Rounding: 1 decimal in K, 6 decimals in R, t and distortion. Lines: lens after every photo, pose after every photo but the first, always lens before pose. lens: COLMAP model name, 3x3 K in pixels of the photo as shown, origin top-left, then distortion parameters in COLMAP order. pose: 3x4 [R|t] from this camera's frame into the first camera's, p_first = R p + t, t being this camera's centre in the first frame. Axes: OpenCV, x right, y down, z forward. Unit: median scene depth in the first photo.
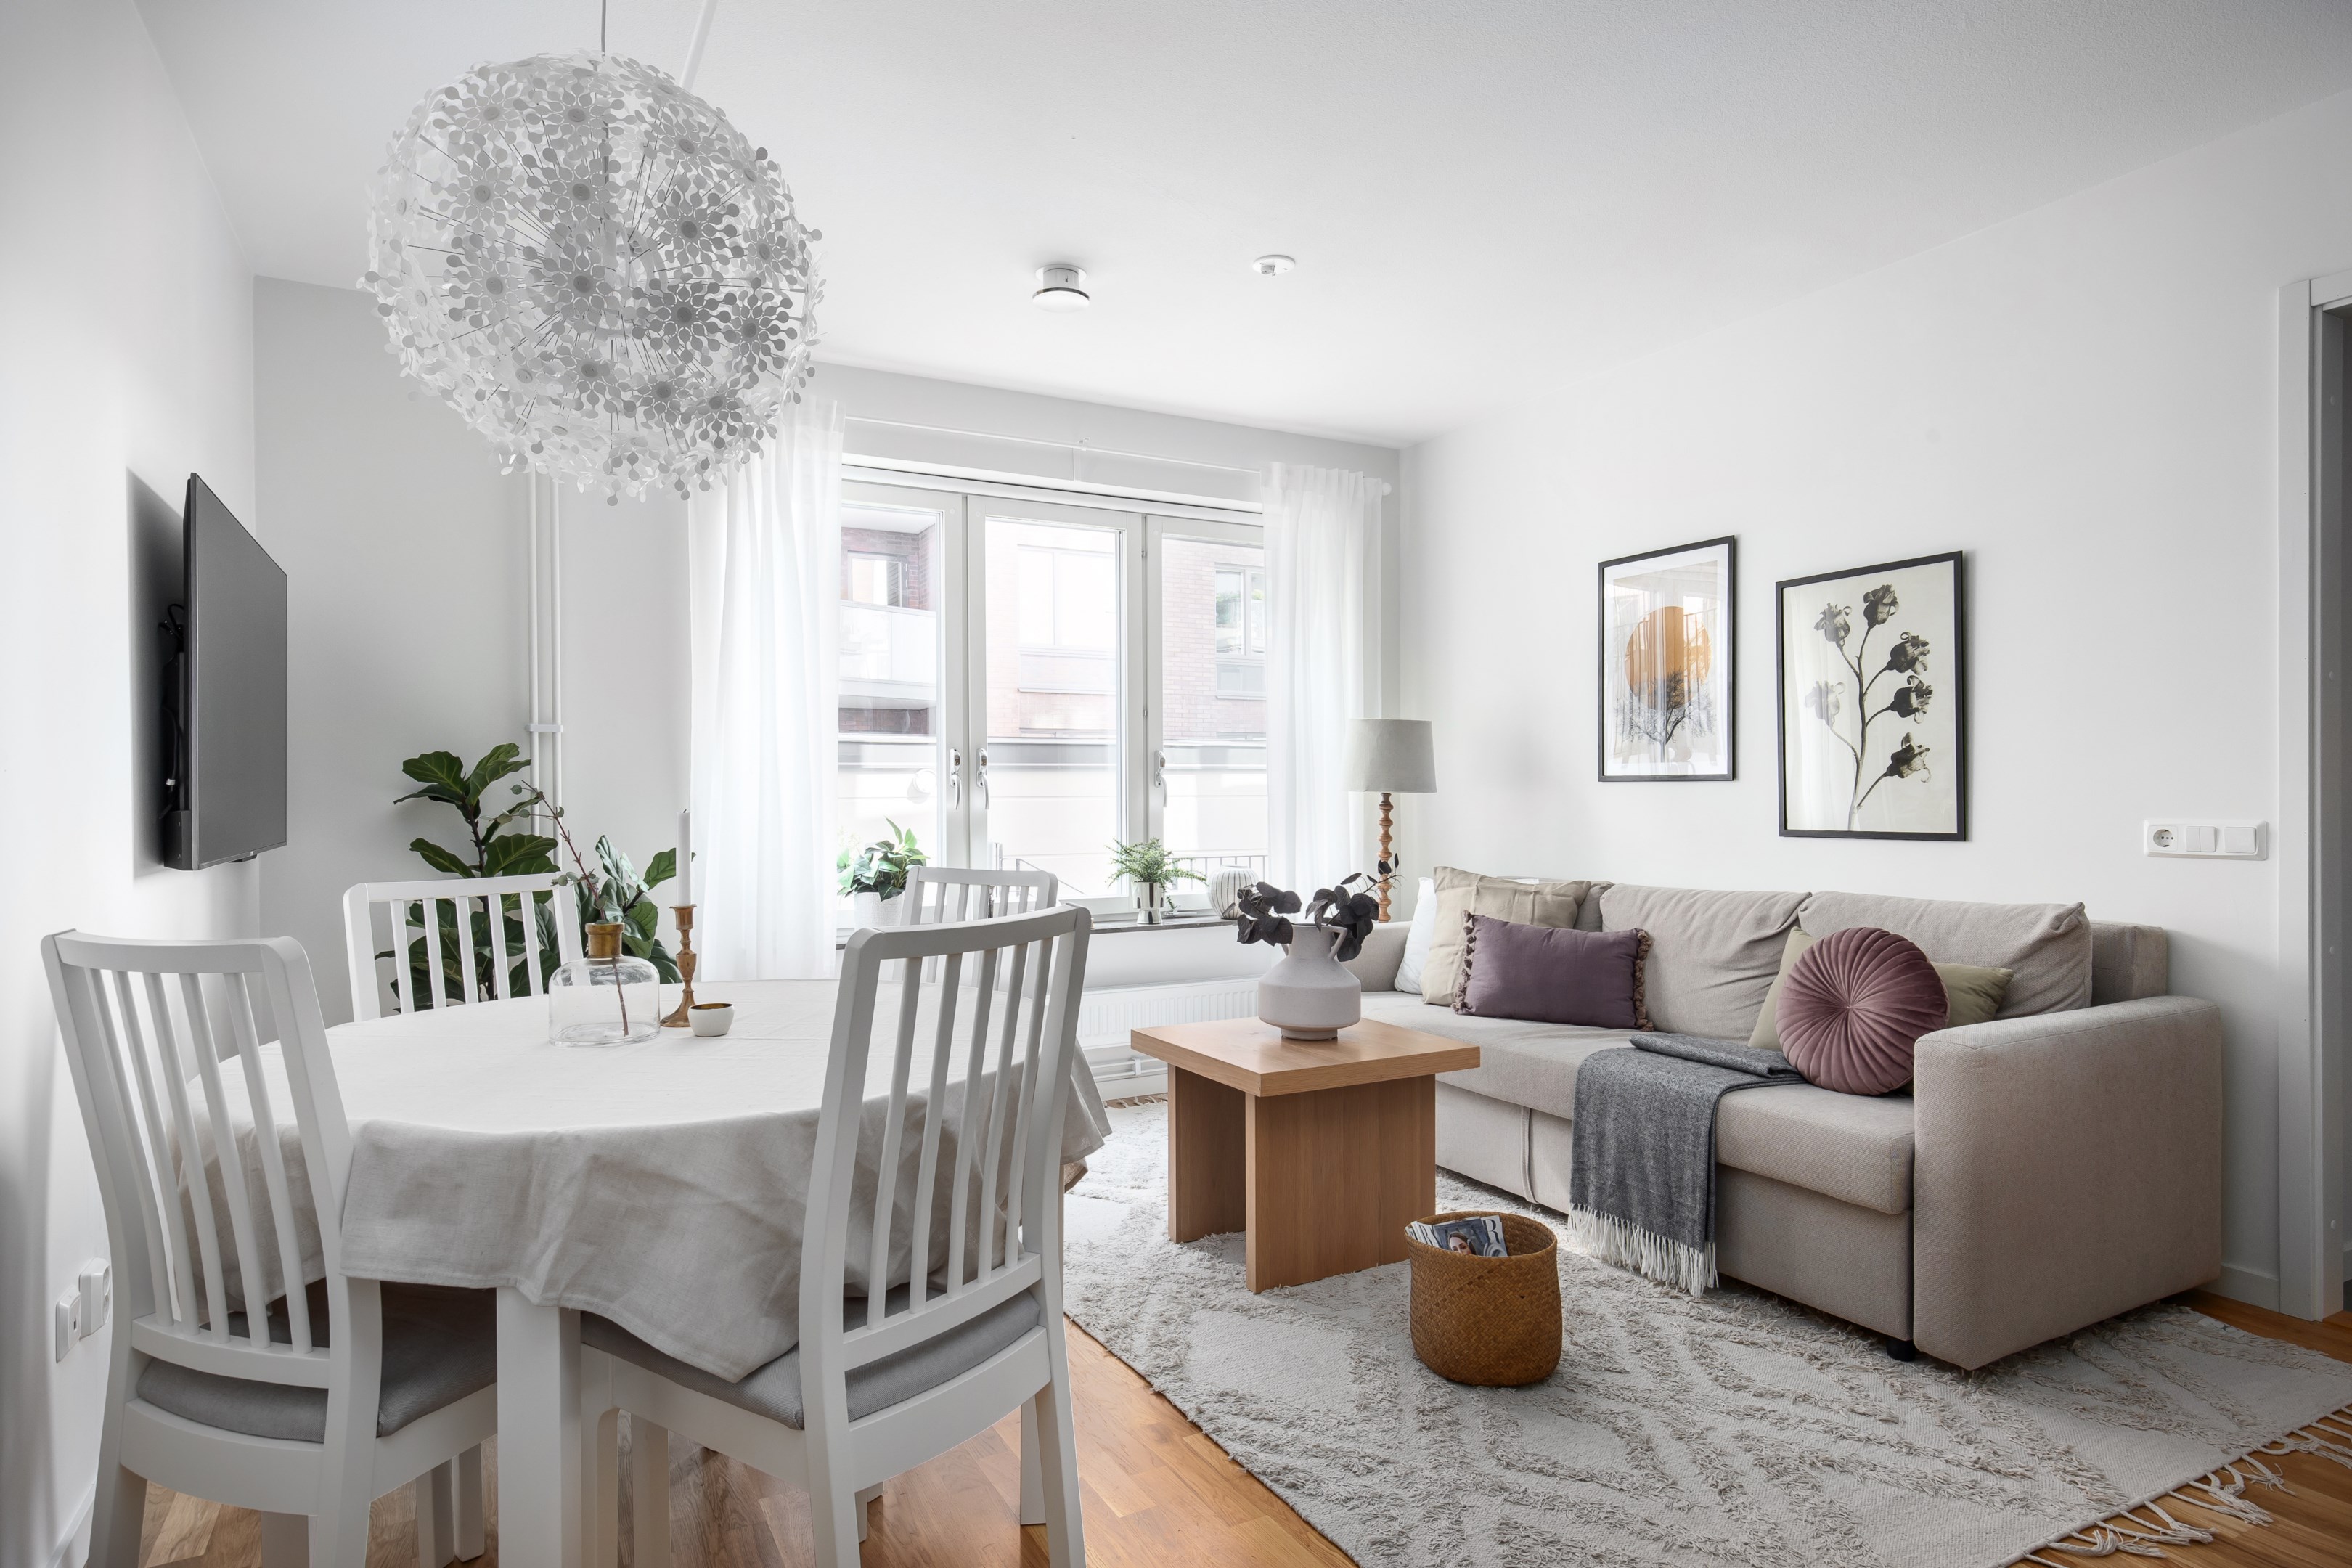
lens RADIAL K [[1339.0, 0, 1177.6], [0, 1339.0, 802.3], [0, 0, 1]] dist [0.000933, 0.000043]
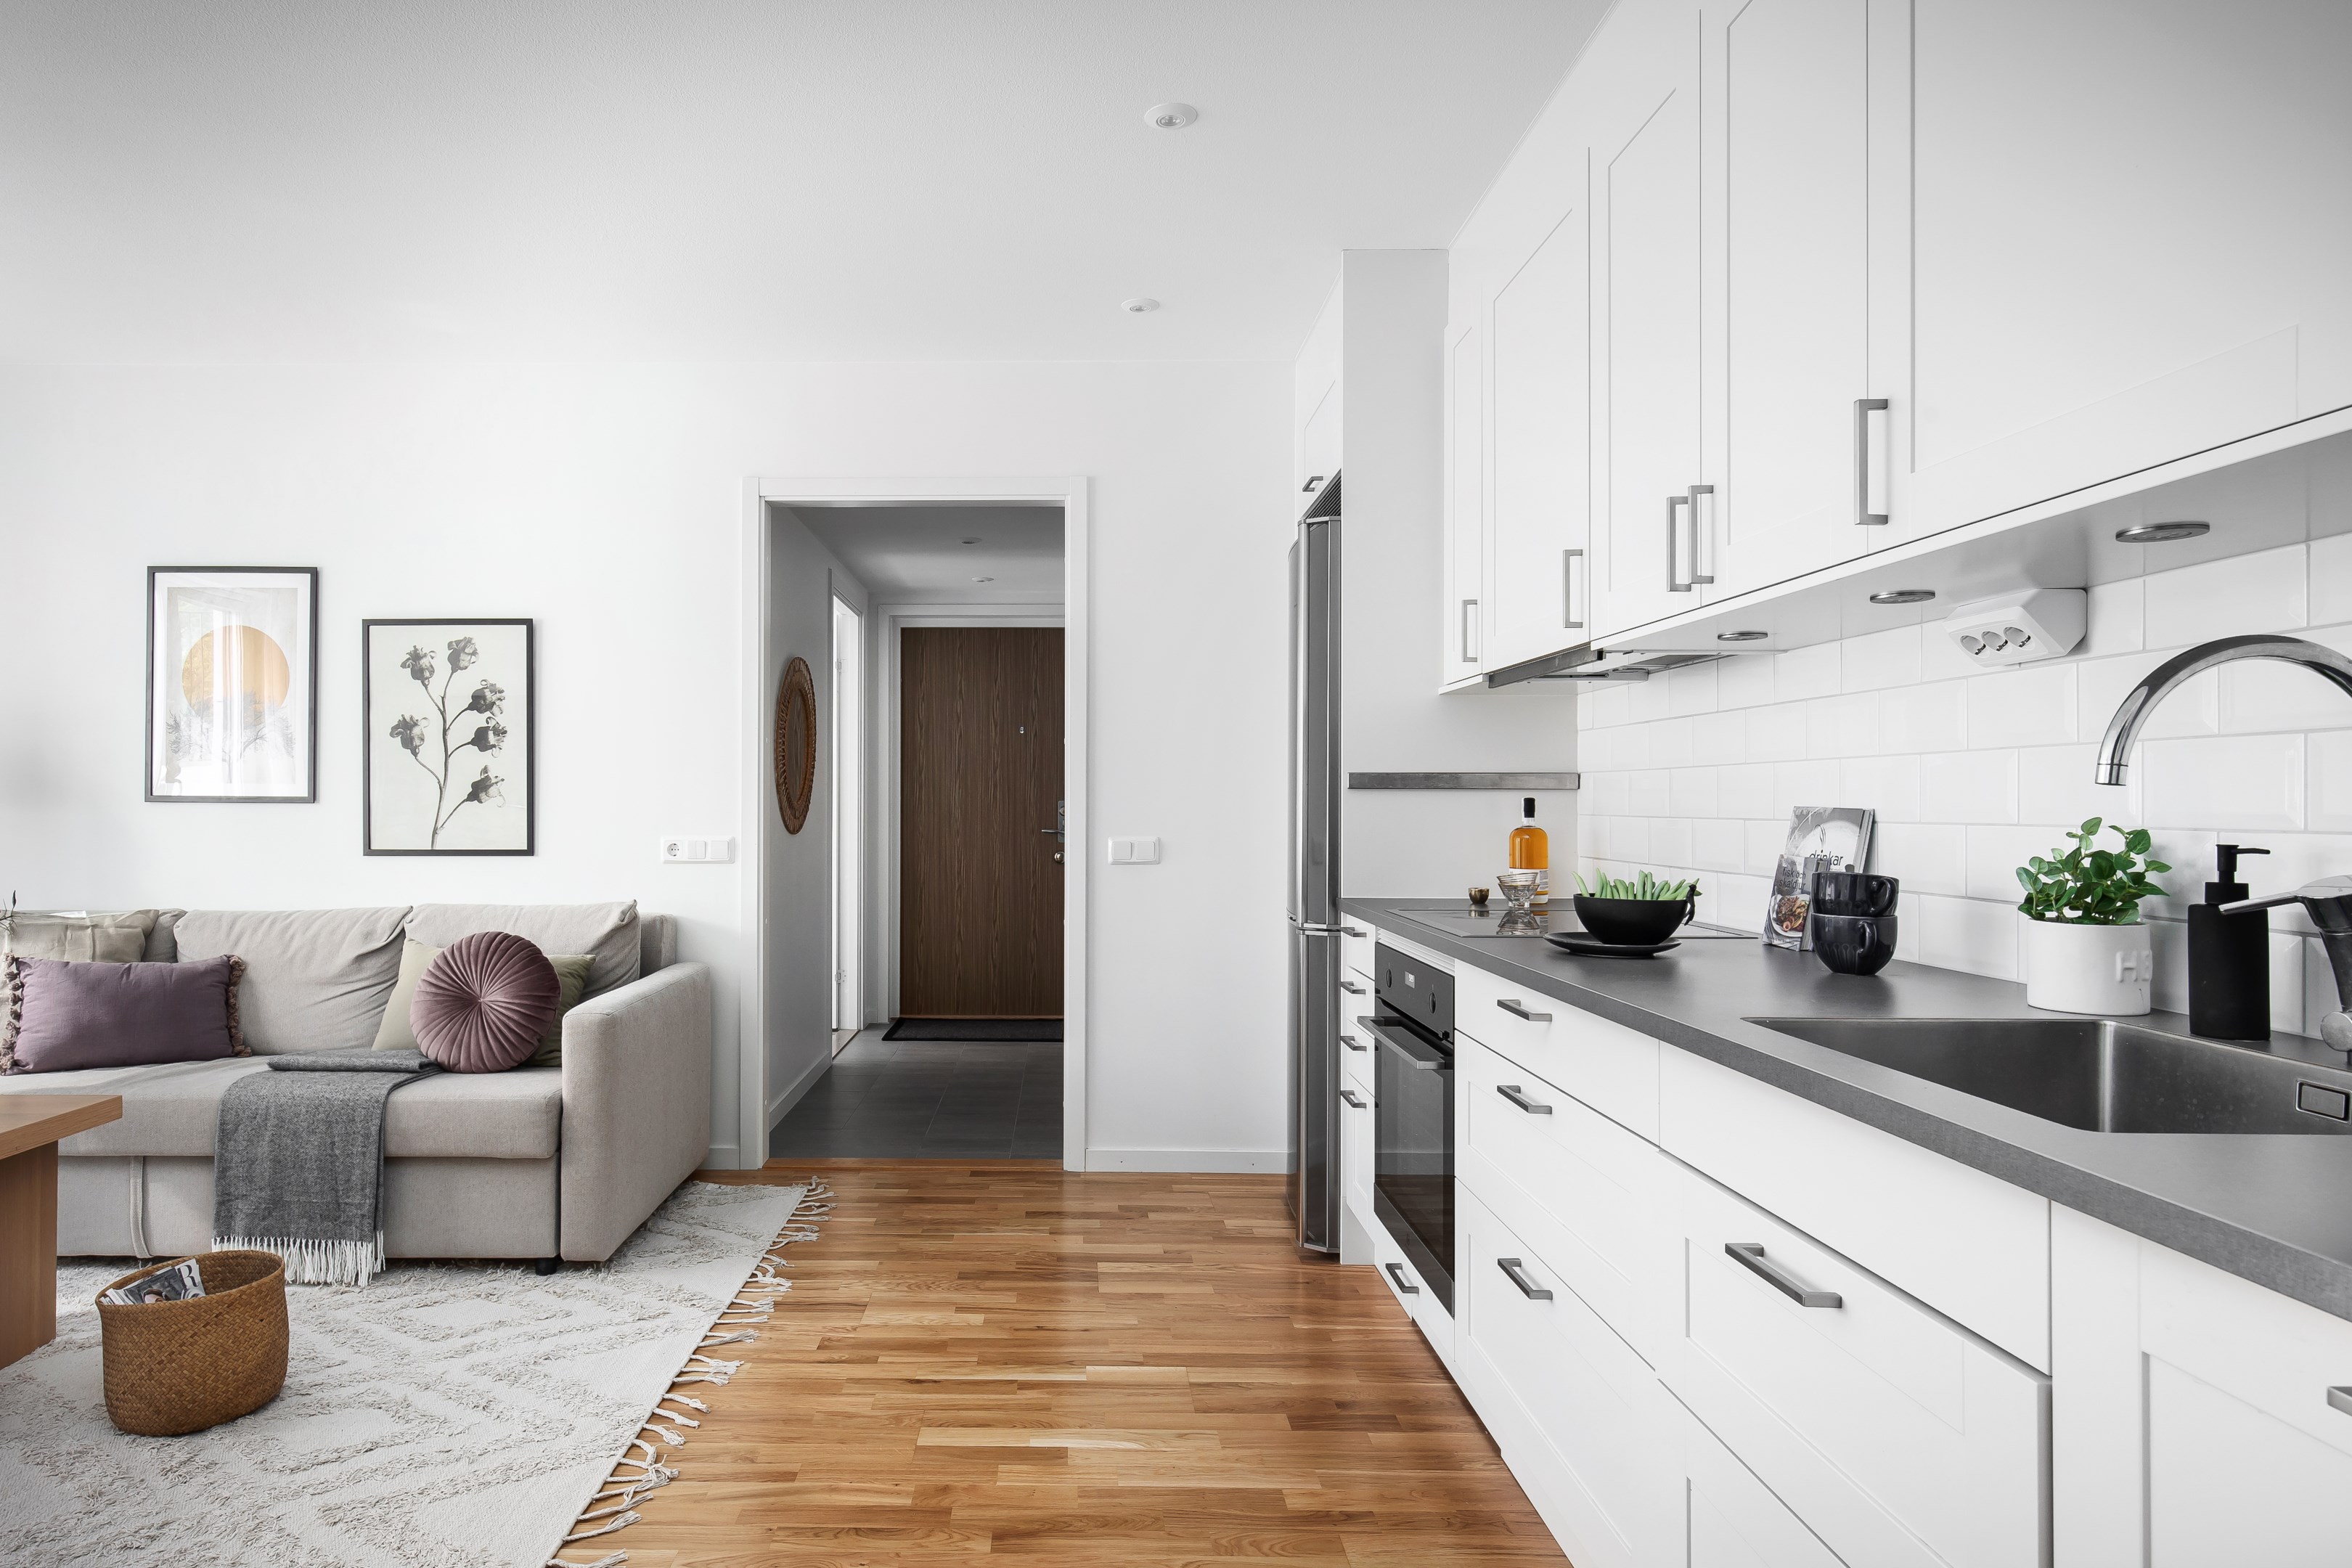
lens RADIAL K [[1379.9, 0, 1176.0], [0, 1379.9, 784.0], [0, 0, 1]] dist [-0.001886, -0.000902]
pose [[0.404321, 0.015915, 0.914479, -0.364934], [-0.003476, 0.999868, -0.015865, -0.020717], [-0.914611, 0.003236, 0.404323, -0.052181]]
